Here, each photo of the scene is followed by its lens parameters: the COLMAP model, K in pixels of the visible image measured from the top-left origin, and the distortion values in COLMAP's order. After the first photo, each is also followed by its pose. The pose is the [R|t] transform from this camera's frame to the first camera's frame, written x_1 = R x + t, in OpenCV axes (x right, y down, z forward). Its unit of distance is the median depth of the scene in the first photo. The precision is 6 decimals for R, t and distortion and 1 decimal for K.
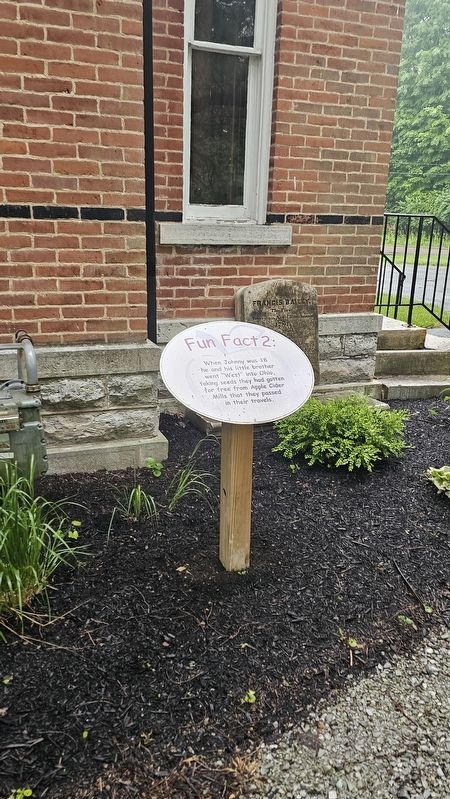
lens RADIAL K [[587.5, 0, 225.0], [0, 587.5, 399.5], [0, 0, 1]] dist [0.170162, 0.000036]
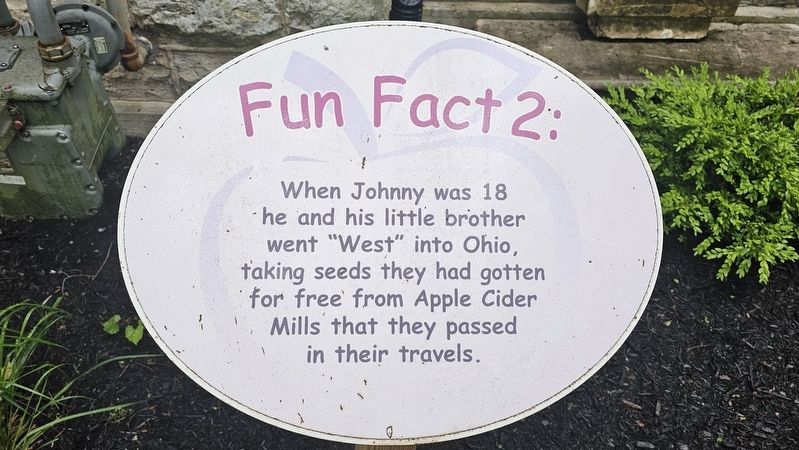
lens RADIAL K [[613.1, 0, 367.6], [0, 613.1, 222.5], [0, 0, 1]] dist [0.192113, -0.248353]
pose [[0.937412, 0.246036, -0.246423, 0.057749], [-0.106200, 0.875945, 0.470577, -0.130372], [0.331632, -0.414954, 0.847251, 0.475842]]
